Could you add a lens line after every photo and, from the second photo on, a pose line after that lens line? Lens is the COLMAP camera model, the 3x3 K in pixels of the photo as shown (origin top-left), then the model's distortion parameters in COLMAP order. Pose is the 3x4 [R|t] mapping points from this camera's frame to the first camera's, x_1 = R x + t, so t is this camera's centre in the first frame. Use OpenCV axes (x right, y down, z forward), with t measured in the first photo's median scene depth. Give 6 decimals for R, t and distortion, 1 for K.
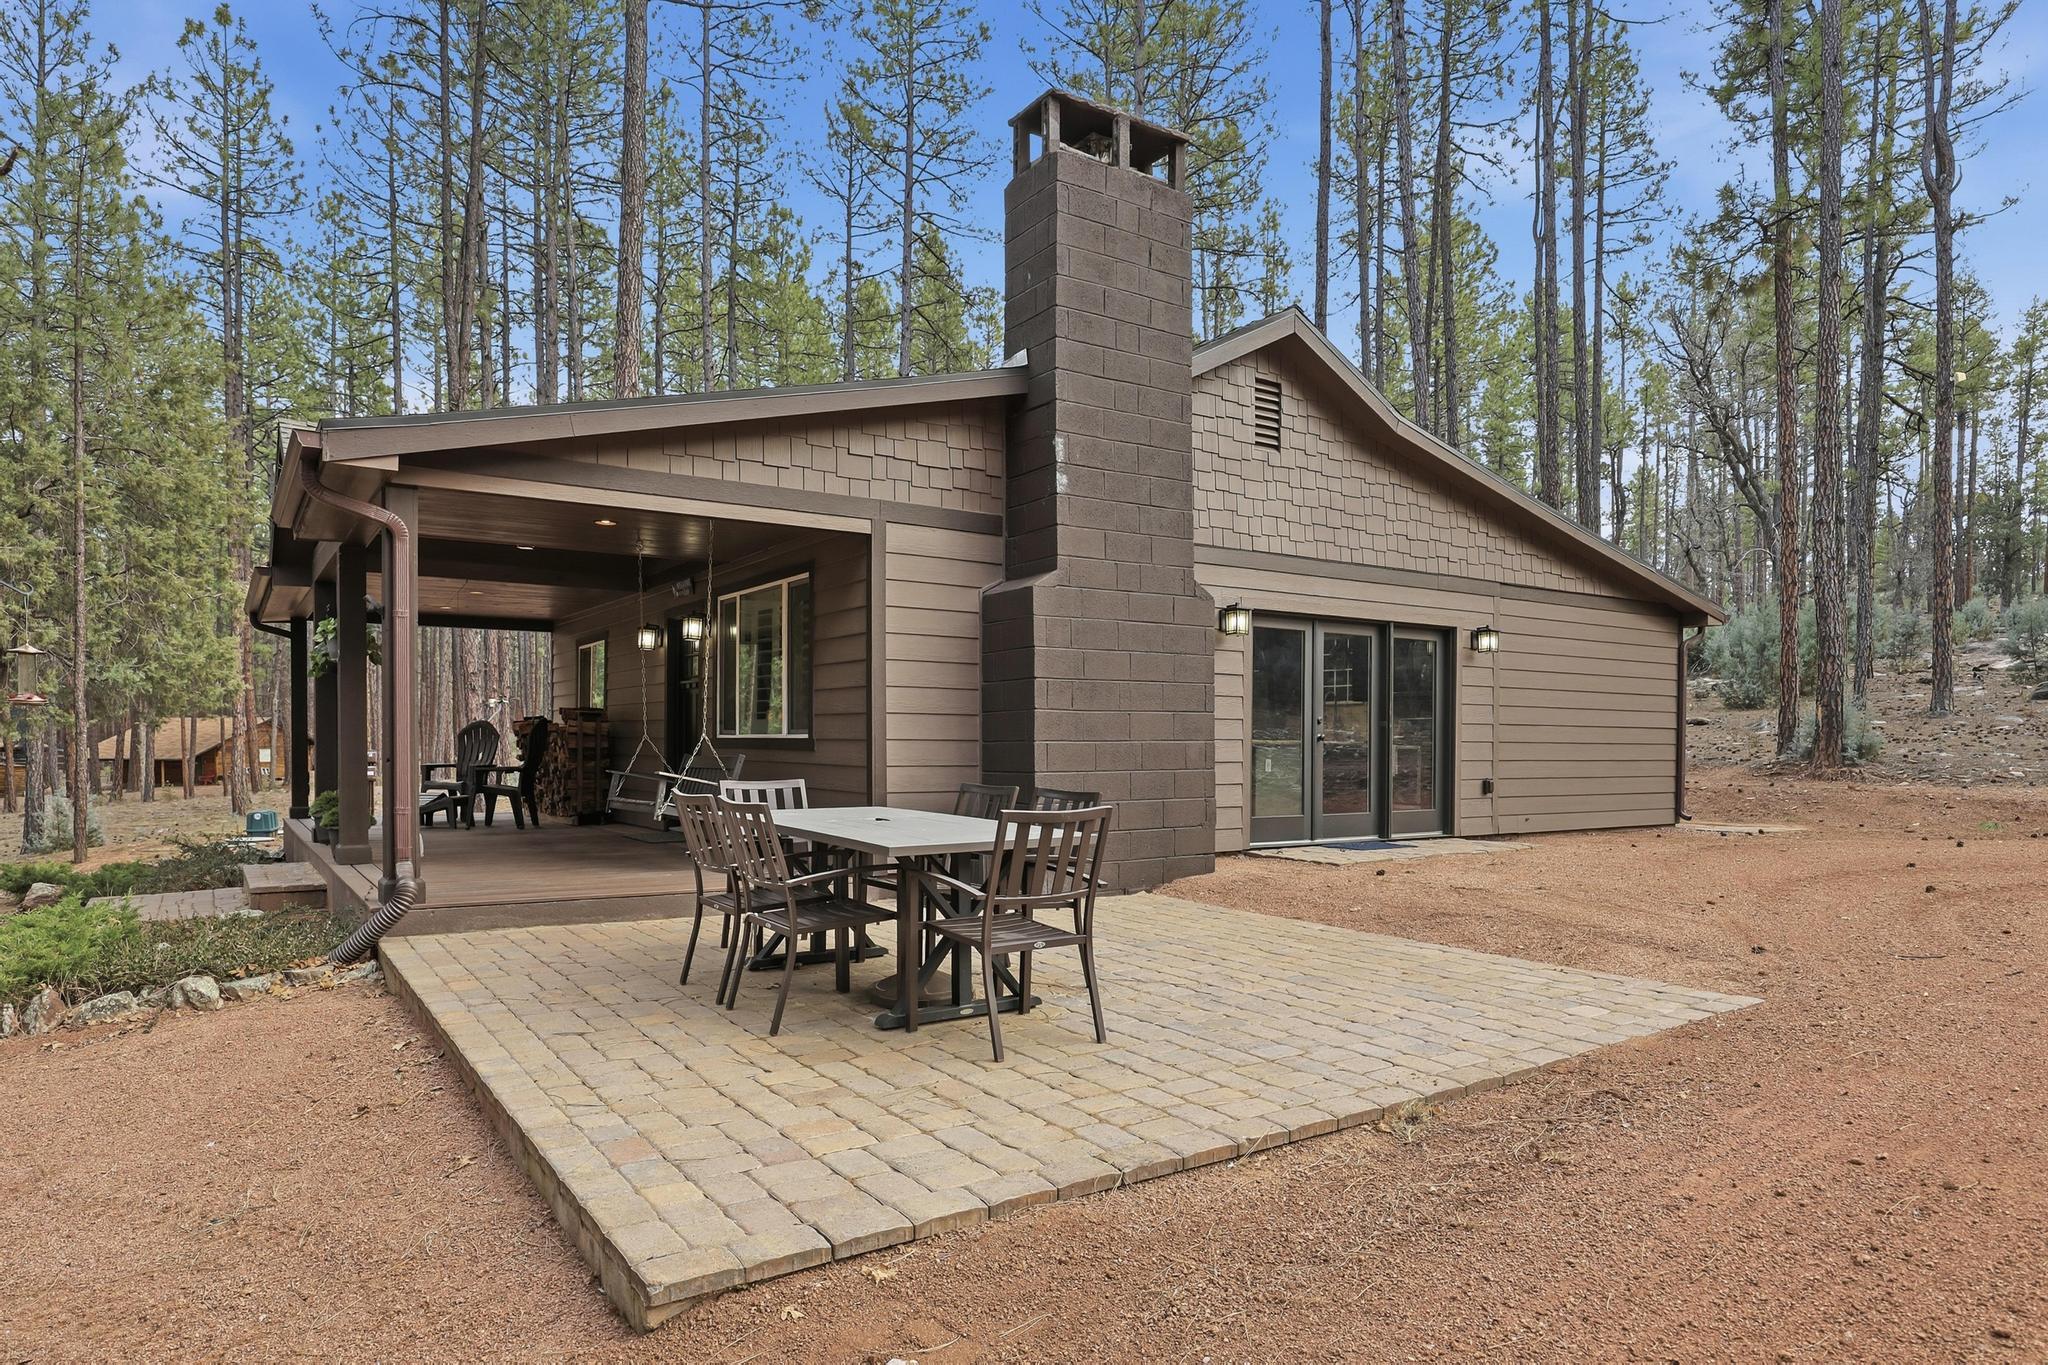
lens RADIAL K [[1224.1, 0, 1031.2], [0, 1224.1, 765.7], [0, 0, 1]] dist [-0.007036, -0.002383]
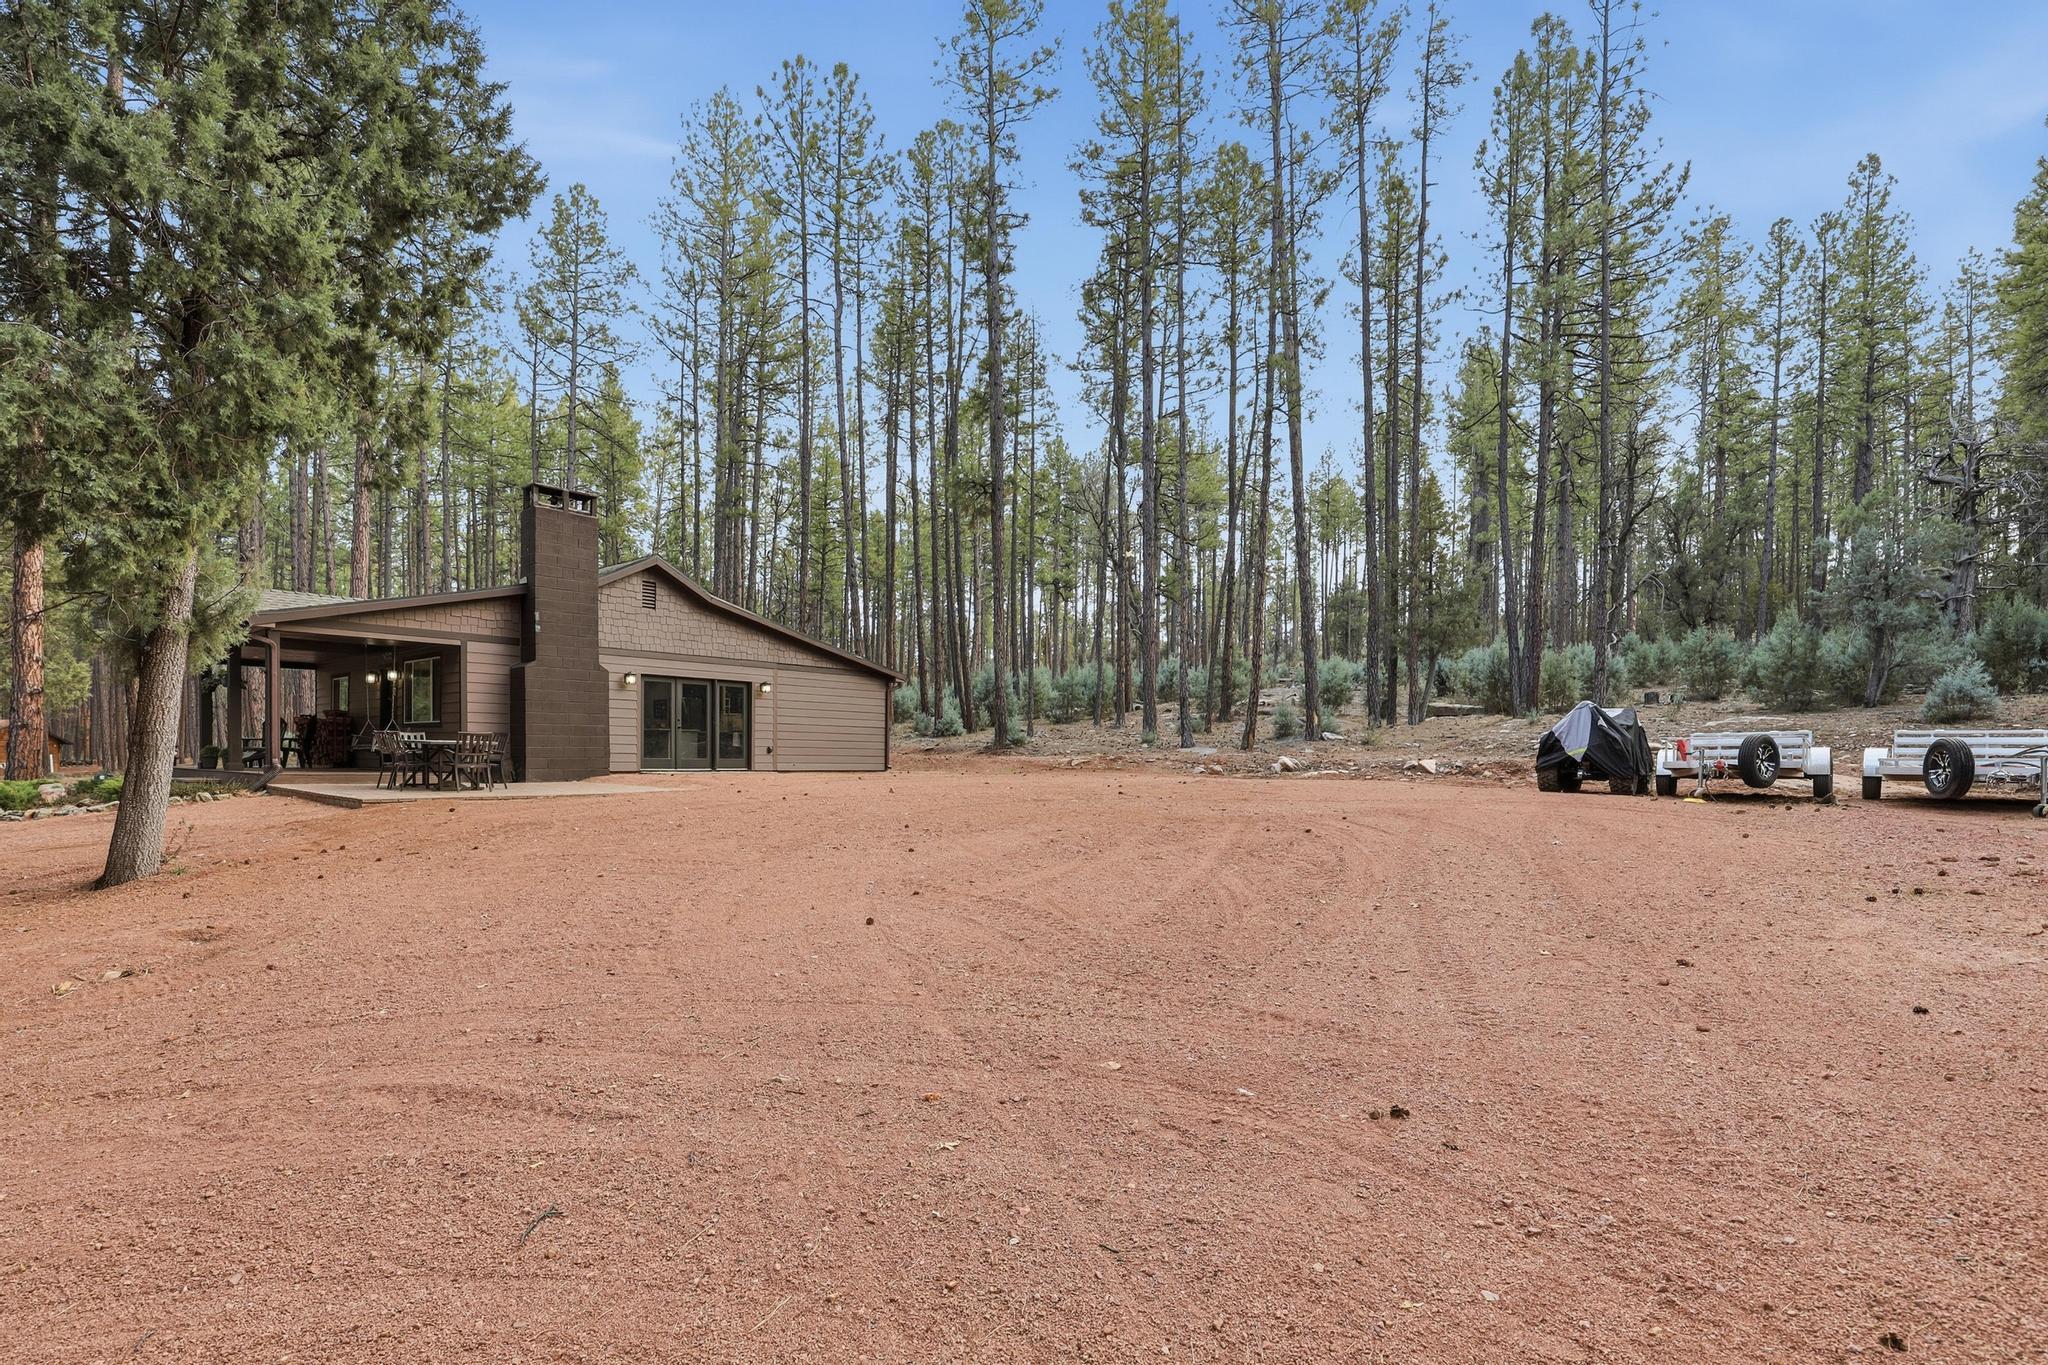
lens RADIAL K [[1027.2, 0, 1024.0], [0, 1027.2, 785.7], [0, 0, 1]] dist [-0.027153, 0.000142]
pose [[0.966370, 0.001006, 0.257153, 0.375576], [-0.002746, 0.999976, 0.006405, 0.078593], [-0.257140, -0.006896, 0.966350, -1.137606]]
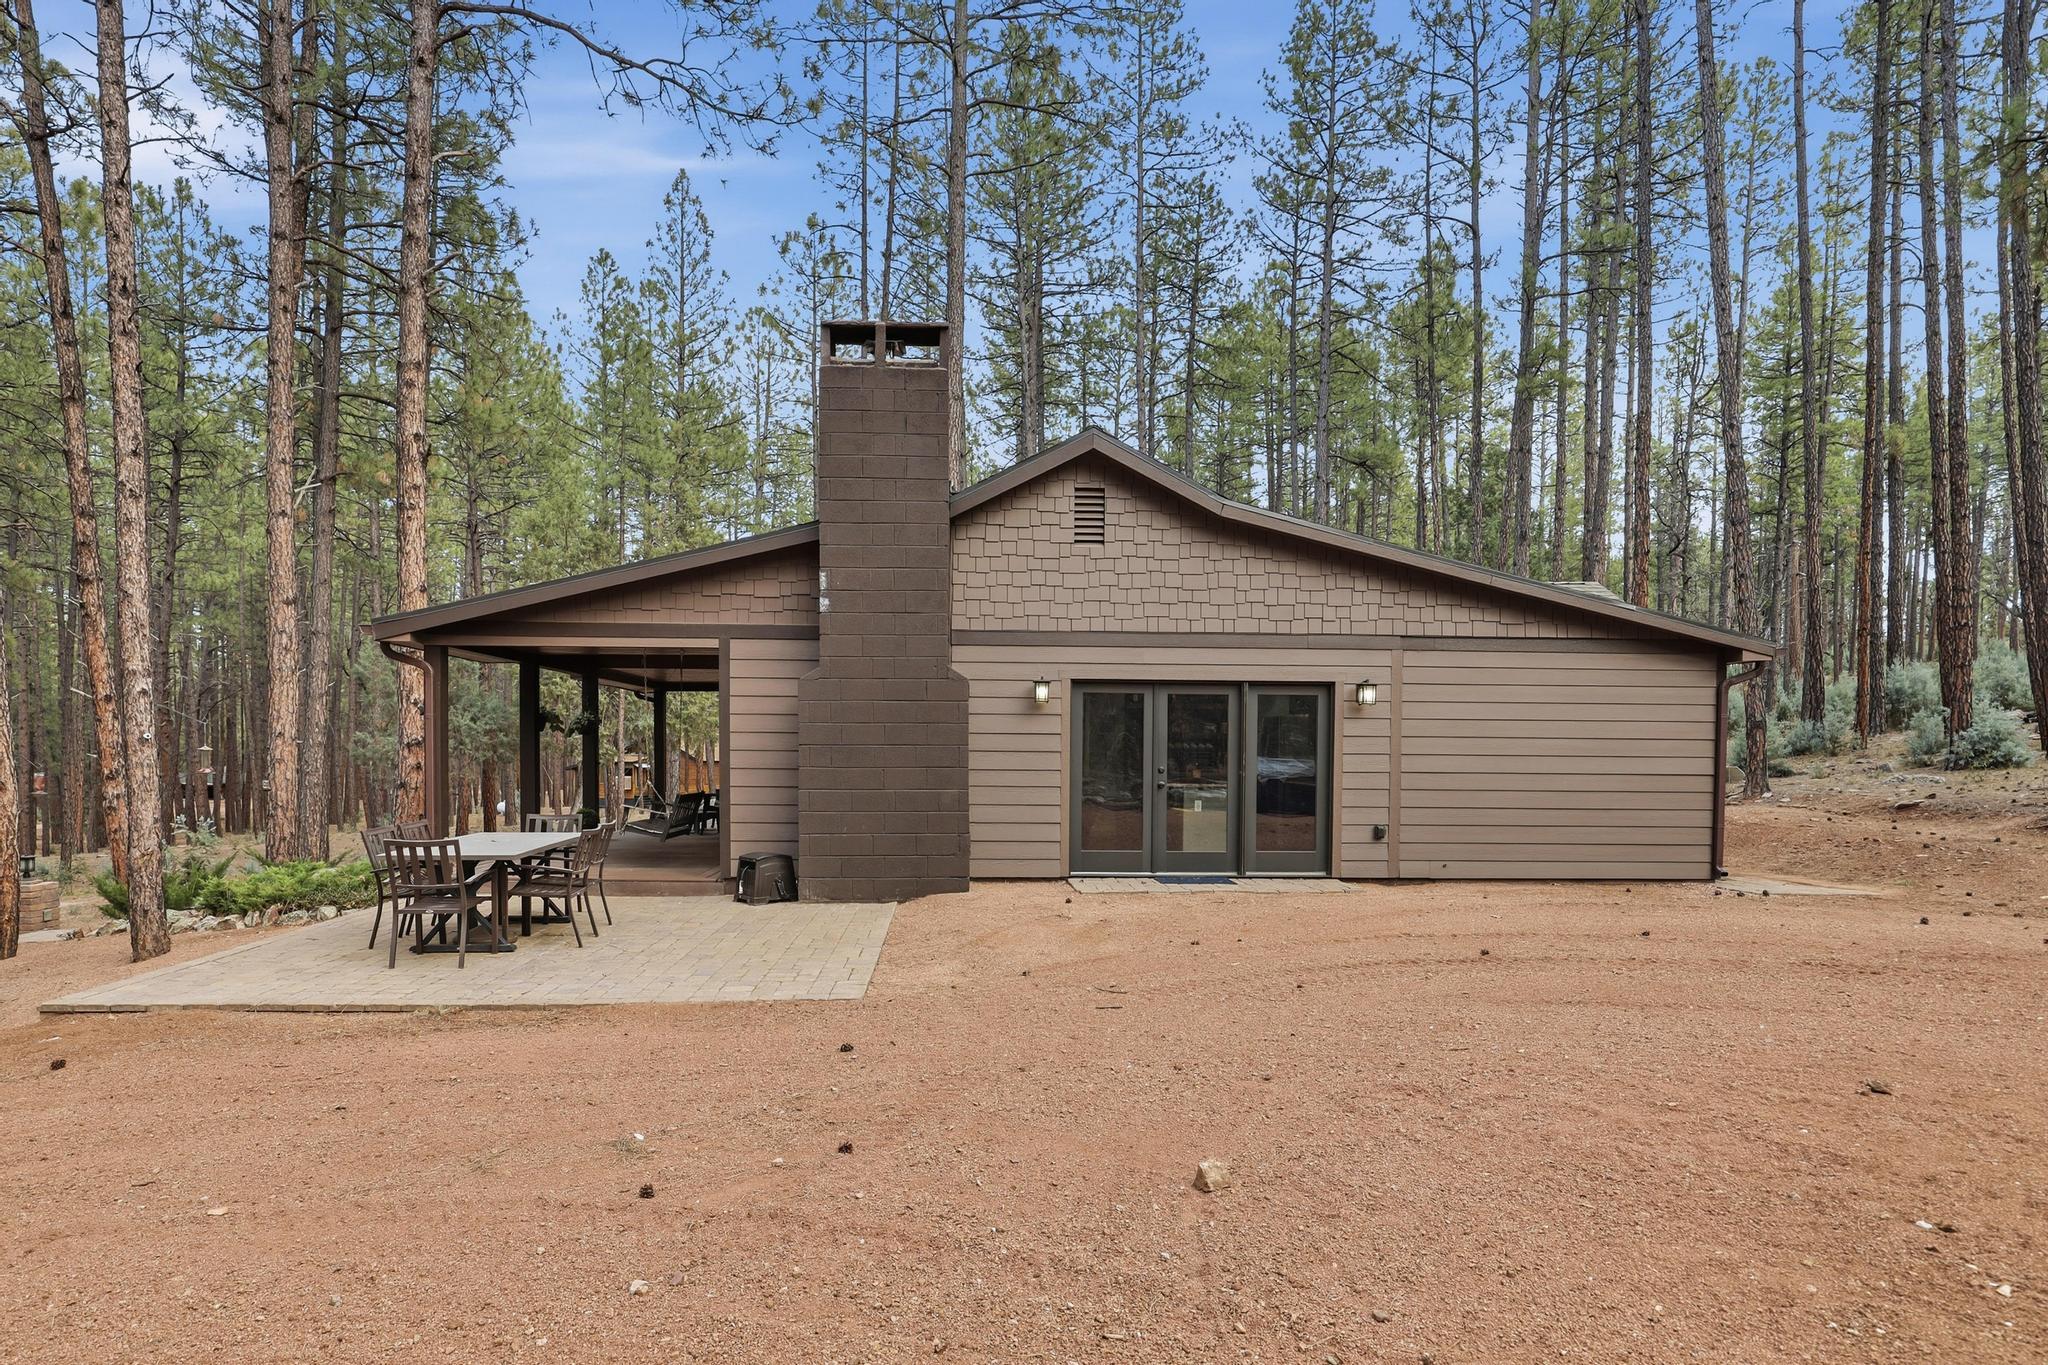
lens RADIAL K [[1224.1, 0, 1031.2], [0, 1224.1, 765.7], [0, 0, 1]] dist [-0.007036, -0.002383]
pose [[0.852054, 0.008847, -0.523379, 0.738978], [-0.014228, 0.999879, -0.006261, -0.032222], [0.523260, 0.012781, 0.852077, -0.049696]]
